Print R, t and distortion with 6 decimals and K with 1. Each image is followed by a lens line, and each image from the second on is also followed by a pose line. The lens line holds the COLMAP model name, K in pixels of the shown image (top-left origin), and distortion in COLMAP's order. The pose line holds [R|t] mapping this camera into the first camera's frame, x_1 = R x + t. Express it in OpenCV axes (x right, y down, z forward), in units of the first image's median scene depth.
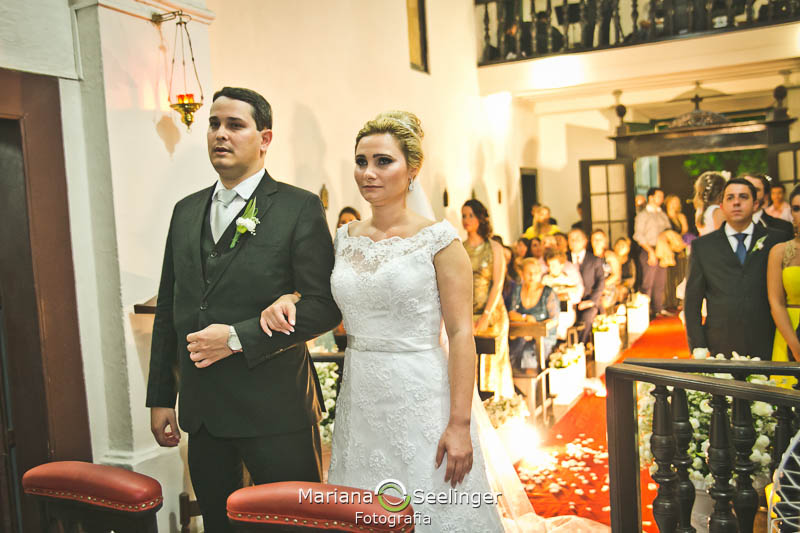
lens RADIAL K [[818.6, 0, 407.5], [0, 818.6, 260.3], [0, 0, 1]] dist [-0.015503, 0.000000]
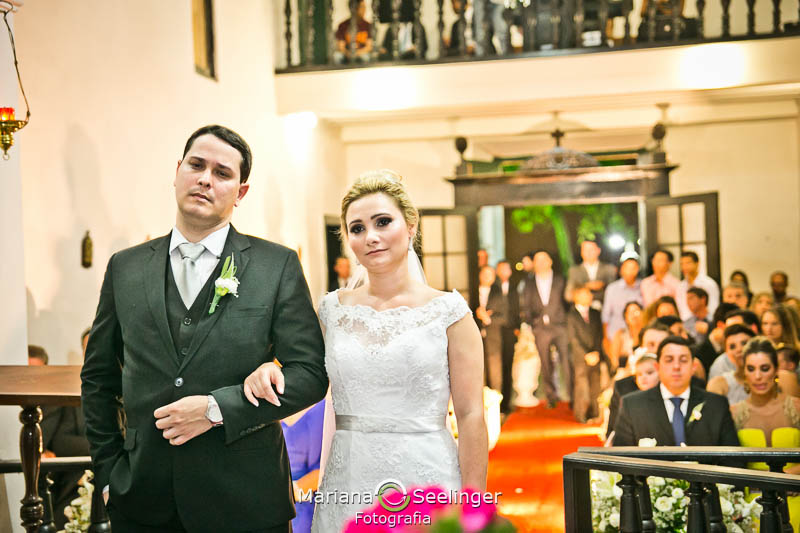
lens RADIAL K [[1204.7, 0, 403.3], [0, 1204.7, 254.7], [0, 0, 1]] dist [0.164802, 0.000000]
pose [[0.968272, 0.031956, 0.247848, -0.189089], [-0.013501, 0.997031, -0.075807, 0.009301], [-0.249534, 0.070055, 0.965829, -0.157922]]
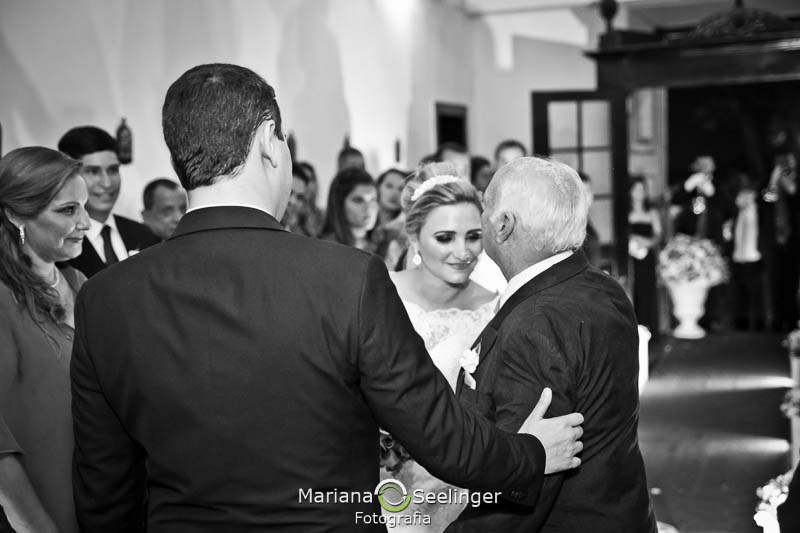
lens RADIAL K [[1139.6, 0, 400.7], [0, 1139.6, 260.2], [0, 0, 1]] dist [0.166255, 0.000000]
pose [[0.995920, 0.021588, 0.087623, 0.141054], [-0.023322, 0.999551, 0.018817, -0.046027], [-0.087177, -0.020784, 0.995976, 0.578410]]
